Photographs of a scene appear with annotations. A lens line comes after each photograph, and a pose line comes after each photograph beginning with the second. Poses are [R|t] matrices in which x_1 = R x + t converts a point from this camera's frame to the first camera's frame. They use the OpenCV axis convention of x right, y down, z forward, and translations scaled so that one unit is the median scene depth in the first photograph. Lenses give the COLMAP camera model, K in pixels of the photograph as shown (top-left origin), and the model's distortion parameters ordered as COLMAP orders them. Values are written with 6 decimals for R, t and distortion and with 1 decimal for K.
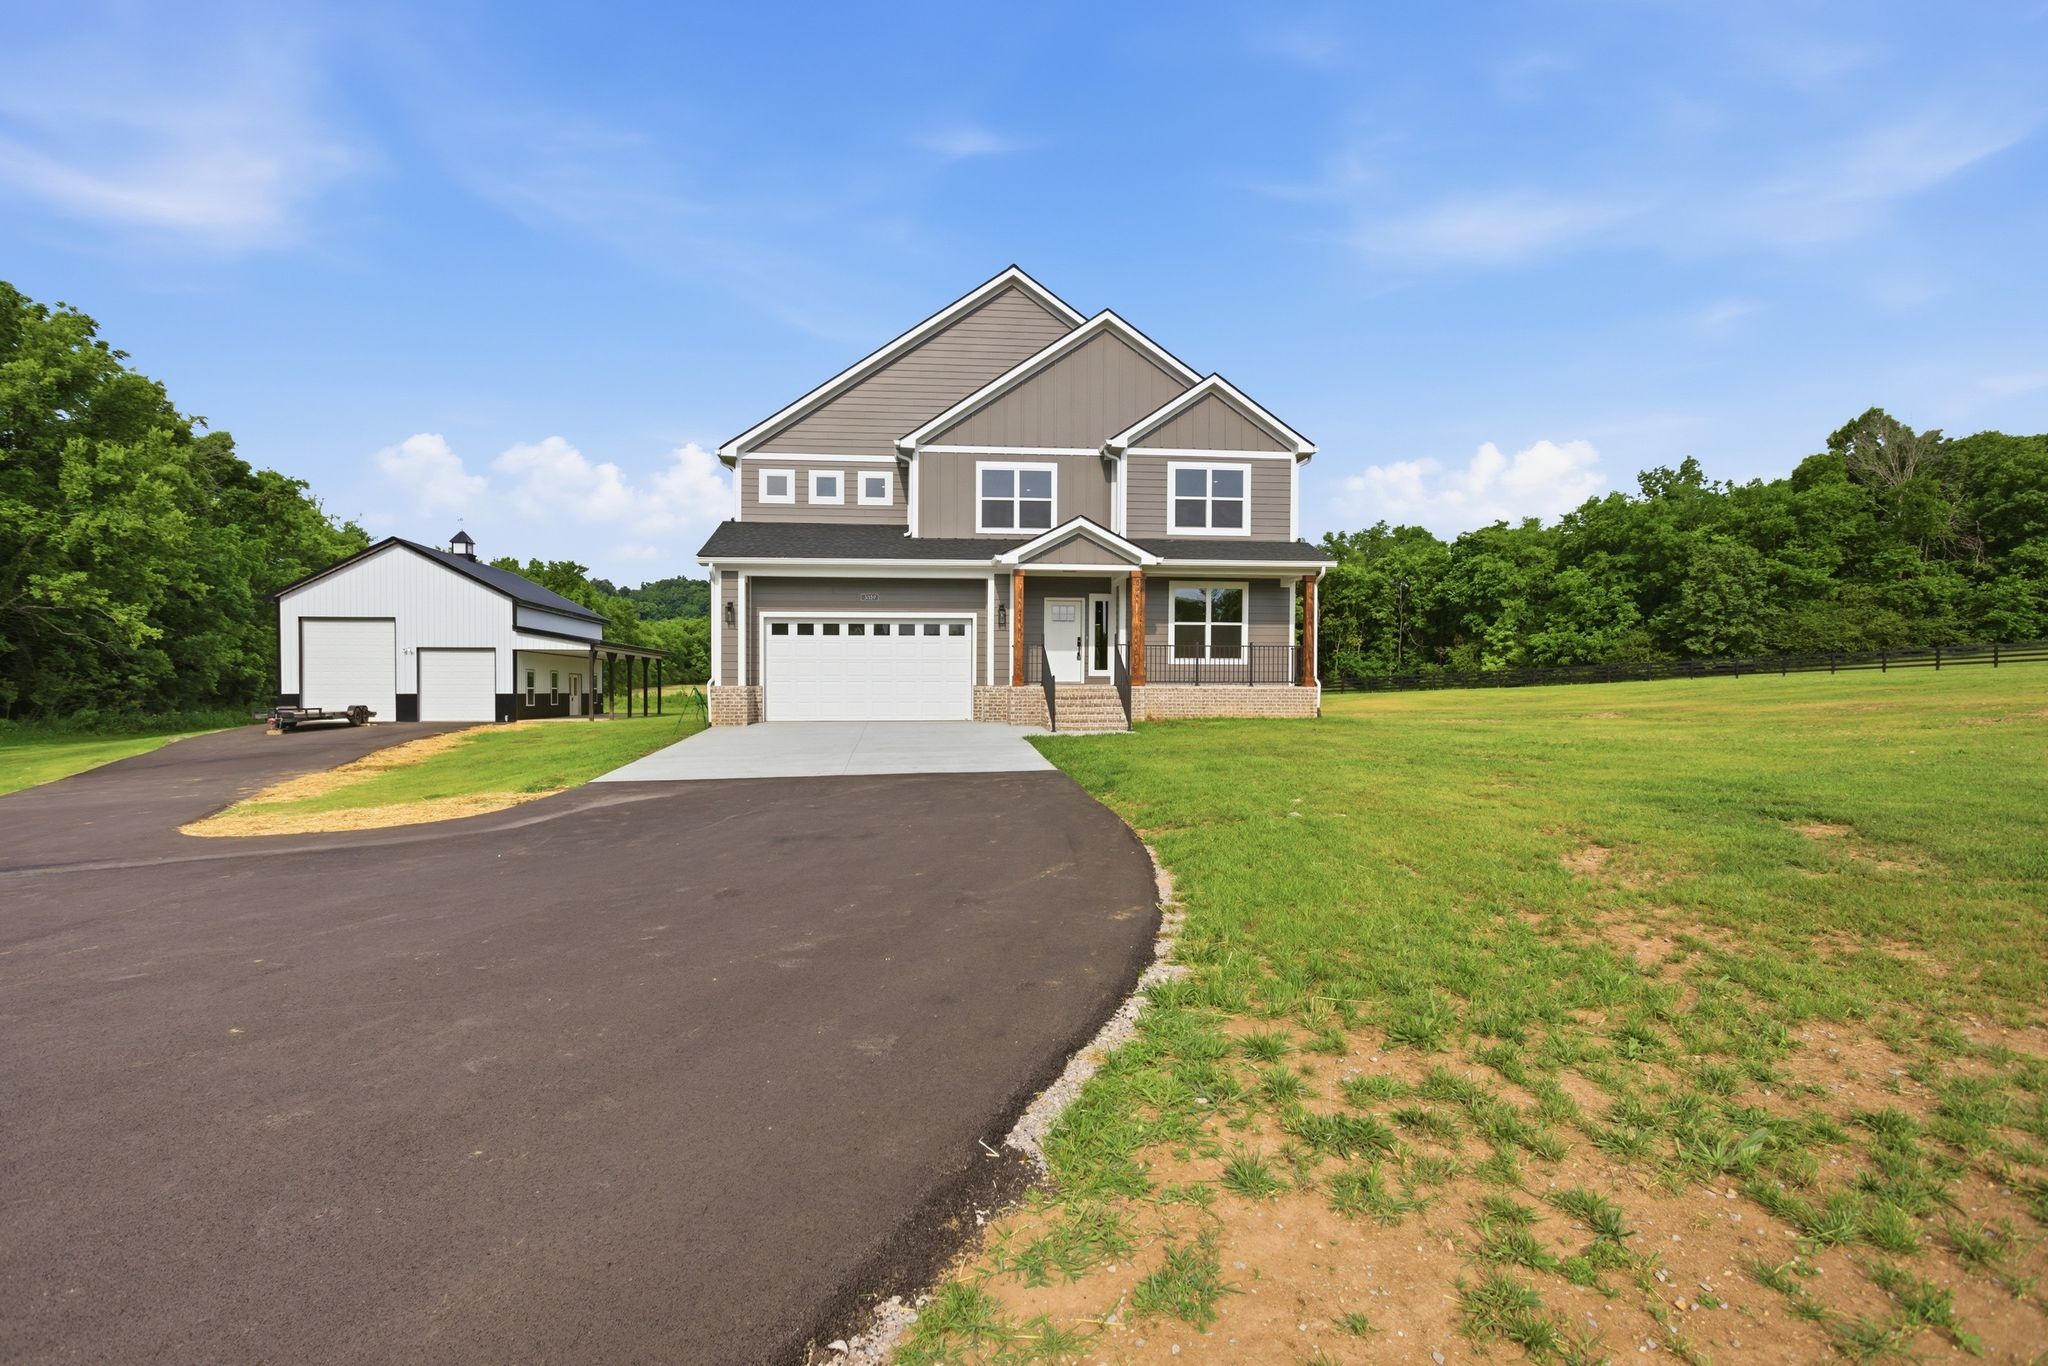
lens RADIAL K [[981.8, 0, 1017.9], [0, 981.8, 710.5], [0, 0, 1]] dist [-0.007885, 0.000030]
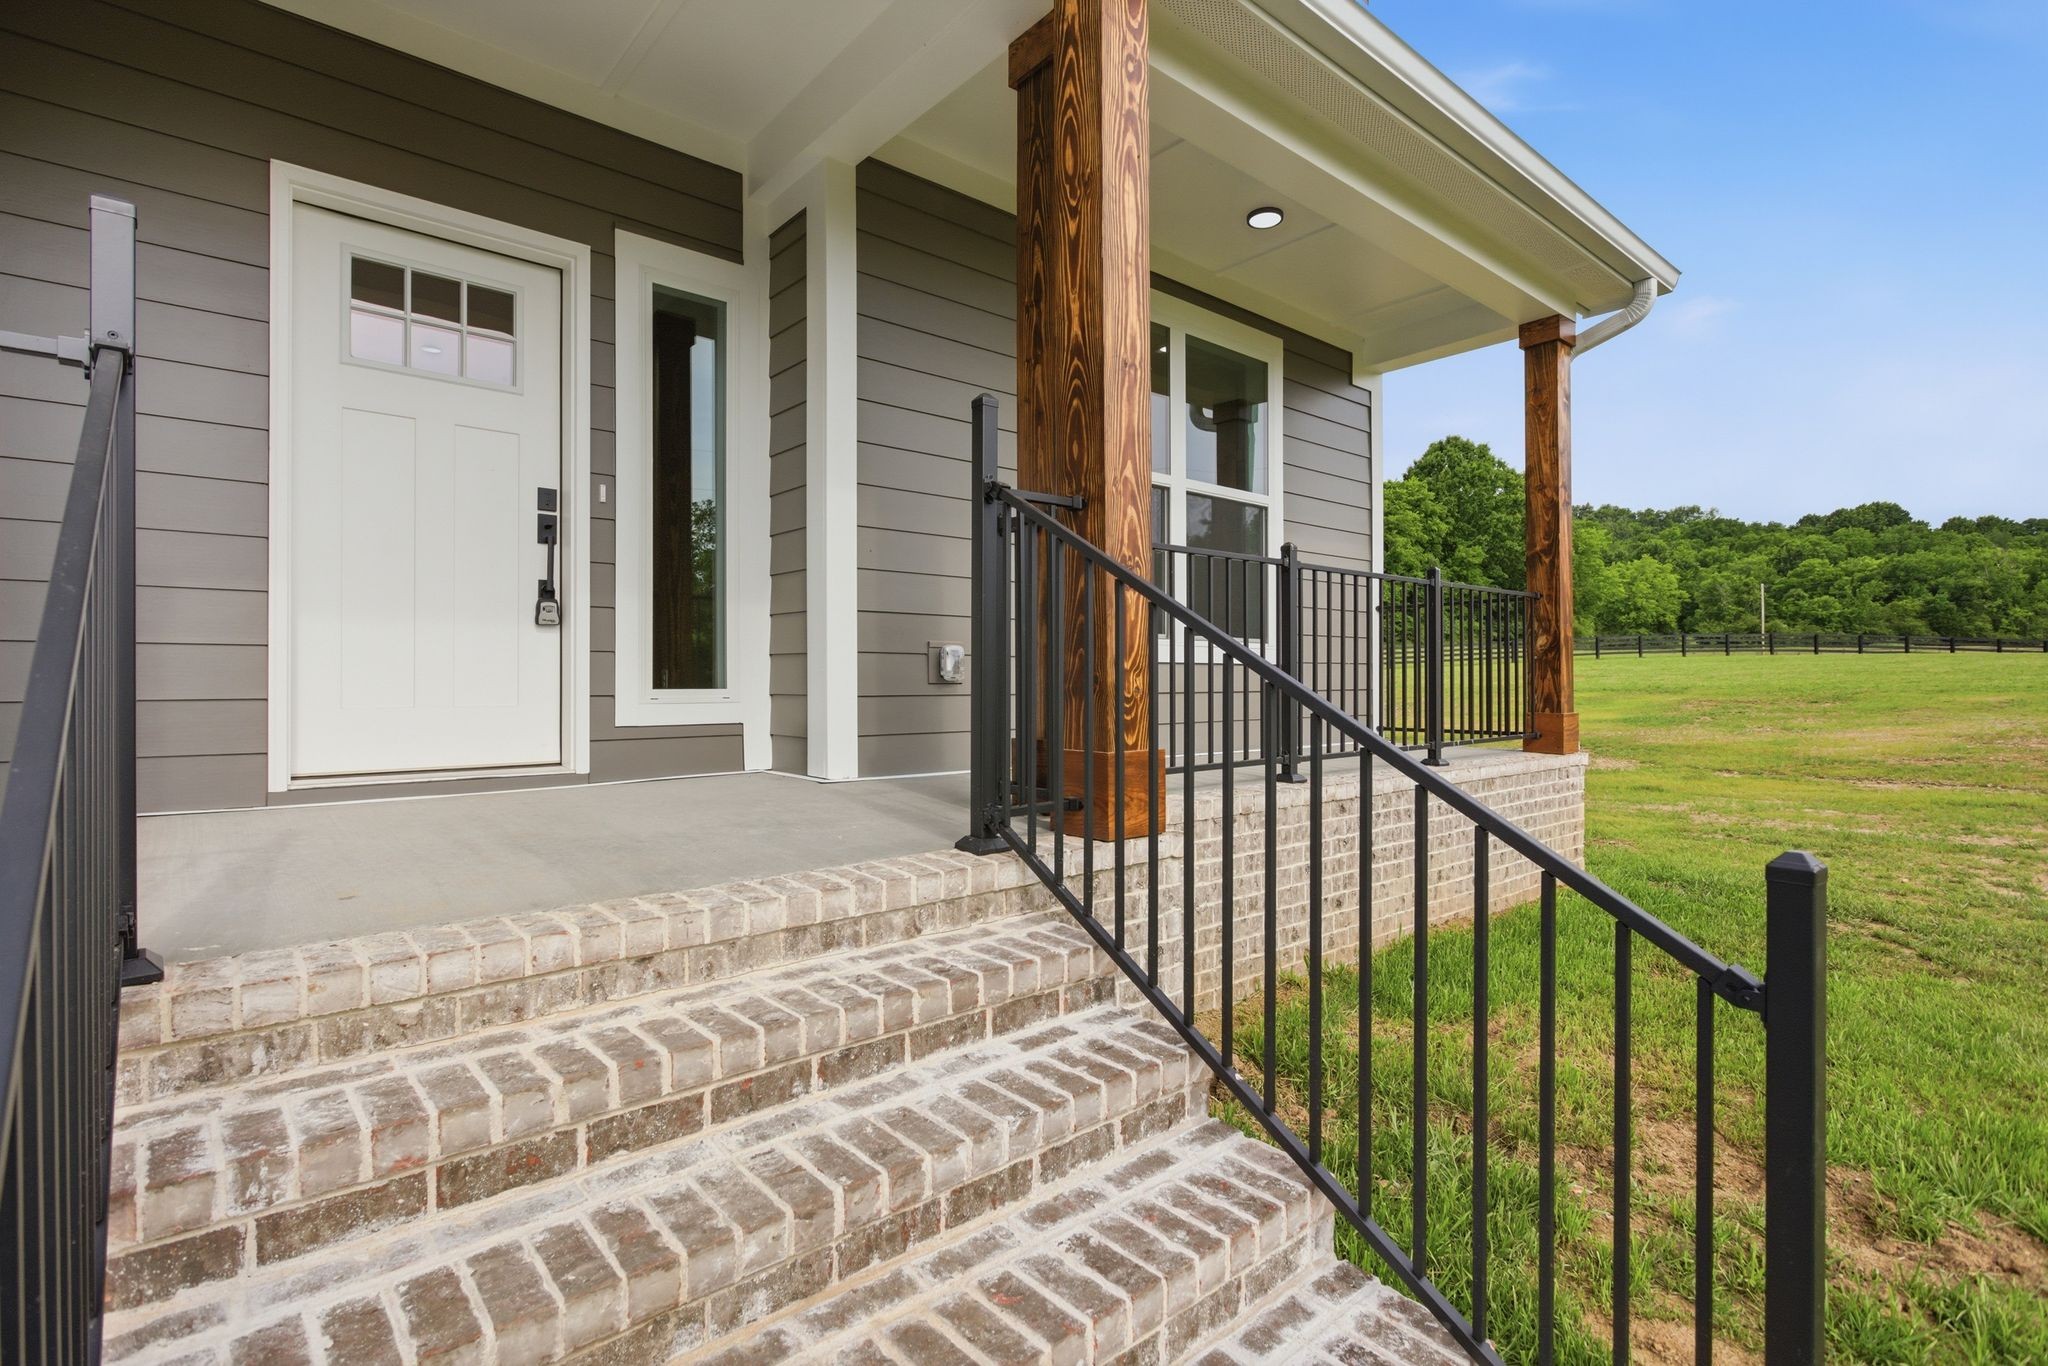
lens RADIAL K [[978.6, 0, 1015.6], [0, 978.6, 682.5], [0, 0, 1]] dist [0.002449, 0.000175]
pose [[0.825552, -0.002037, 0.564323, 0.019785], [0.011076, 0.999859, -0.012594, -0.022698], [-0.564218, 0.016648, 0.825458, 0.468844]]
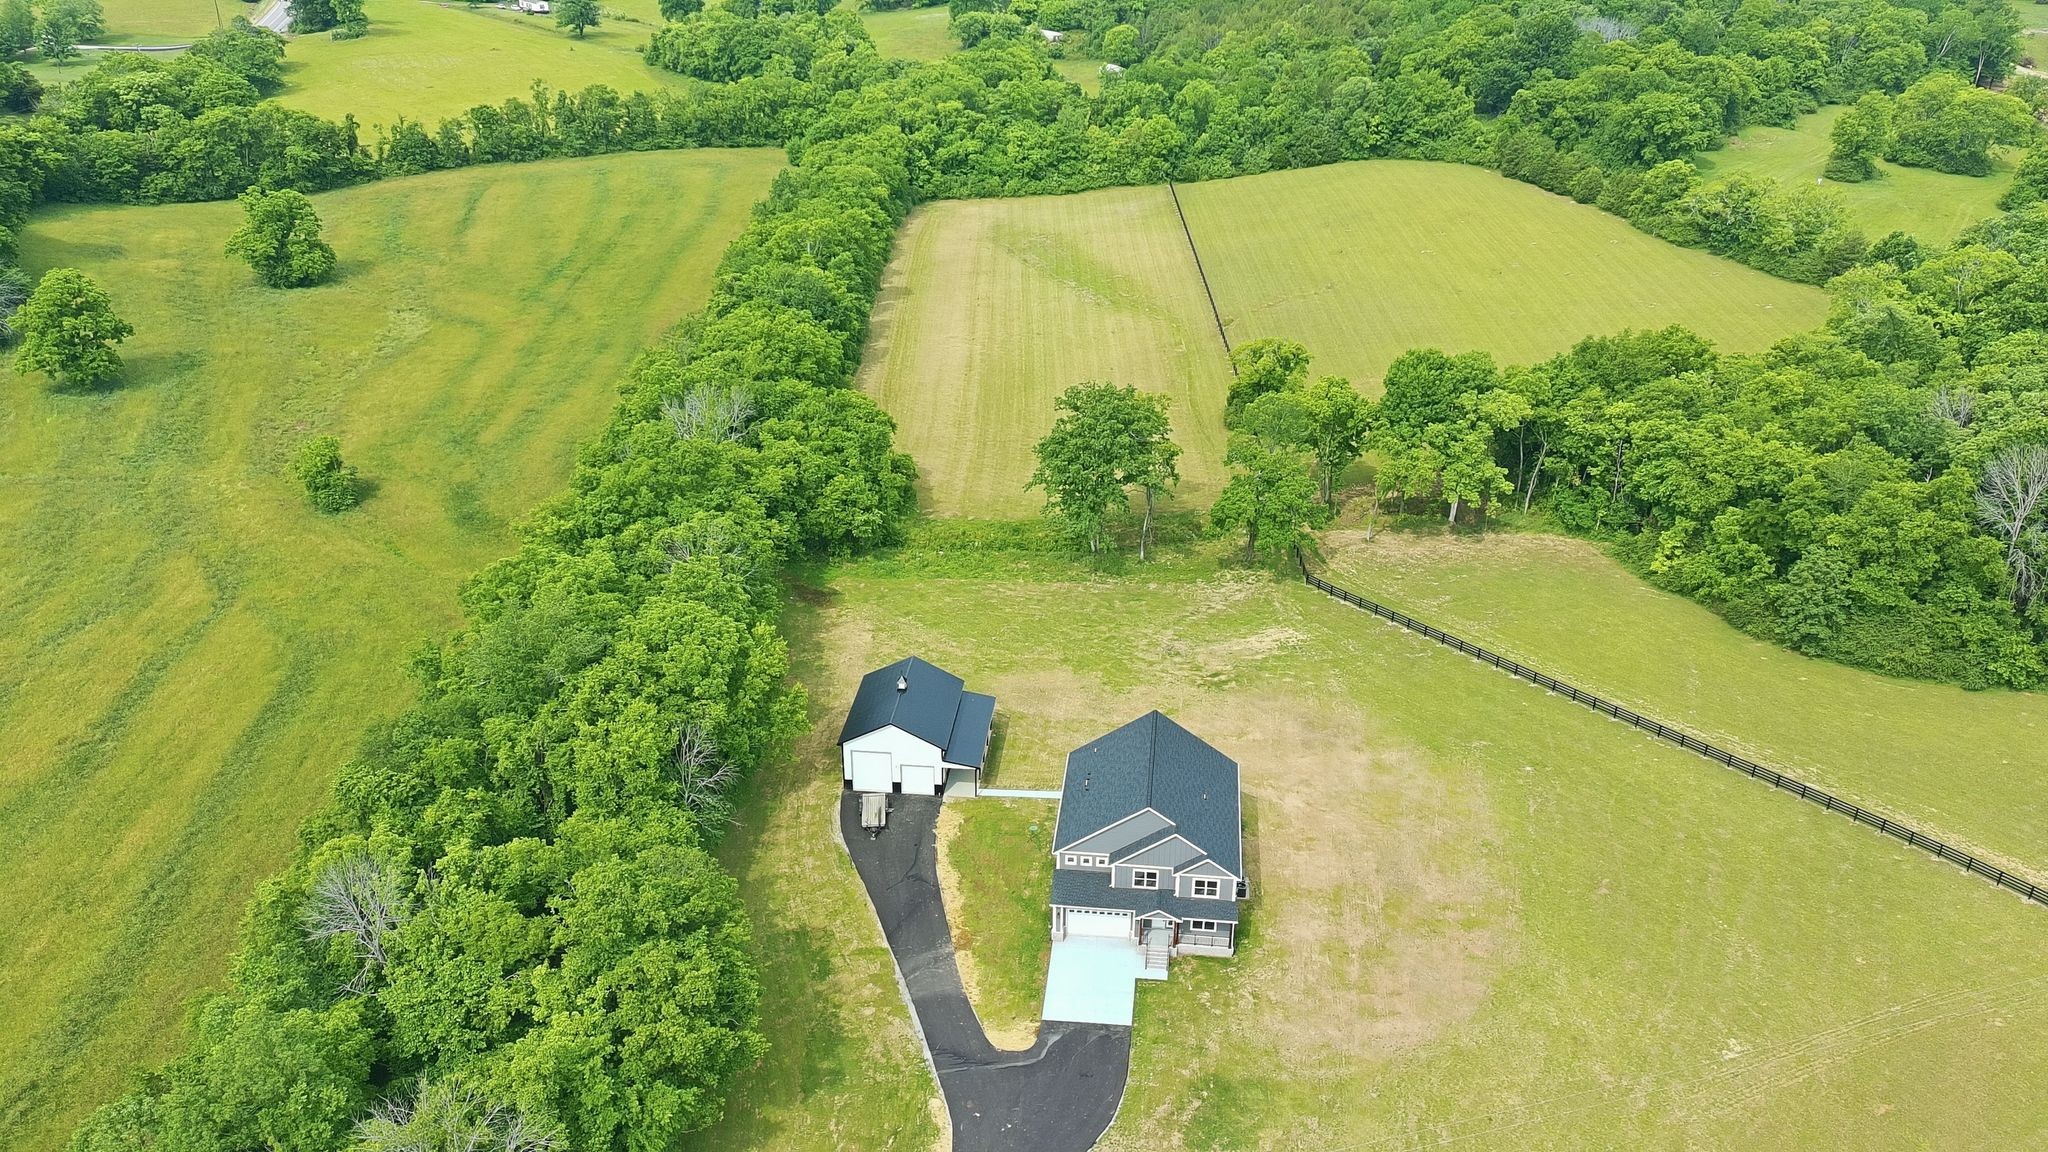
lens RADIAL K [[1496.9, 0, 1026.2], [0, 1496.9, 625.2], [0, 0, 1]] dist [0.064022, -0.046509]
pose [[0.976270, 0.097850, -0.193192, 0.268856], [-0.006667, 0.905256, 0.424815, -1.693476], [0.216456, -0.413446, 0.884426, -1.701793]]
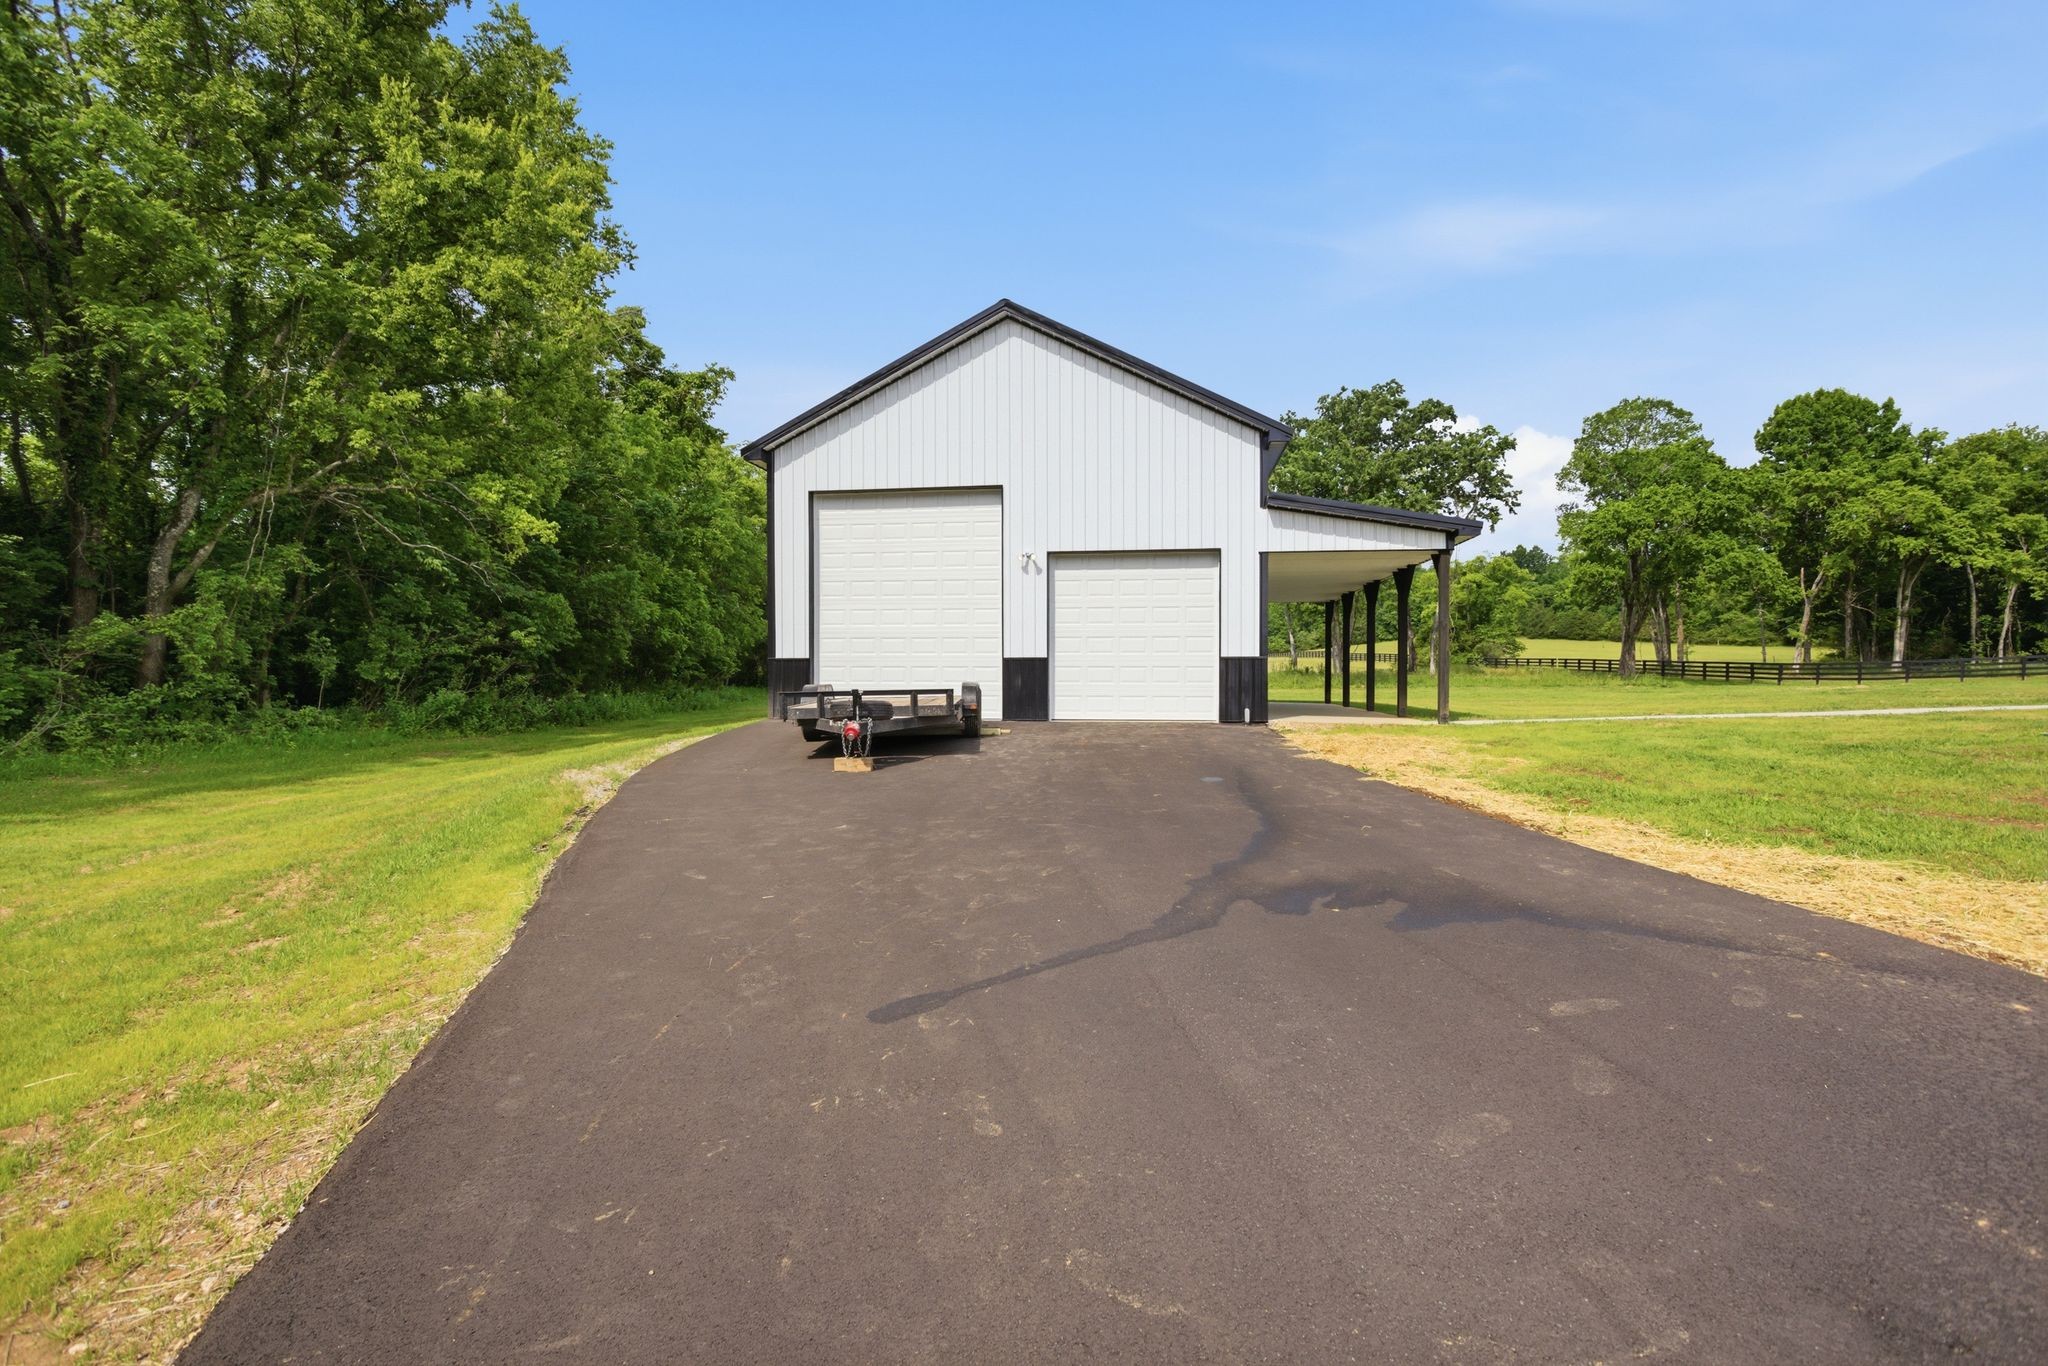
lens RADIAL K [[970.2, 0, 1029.3], [0, 970.2, 689.8], [0, 0, 1]] dist [-0.011991, 0.013558]
pose [[0.964584, 0.004262, -0.263742, -0.481360], [-0.005244, 0.999982, -0.003021, -0.001047], [0.263724, 0.004297, 0.964588, 0.547229]]
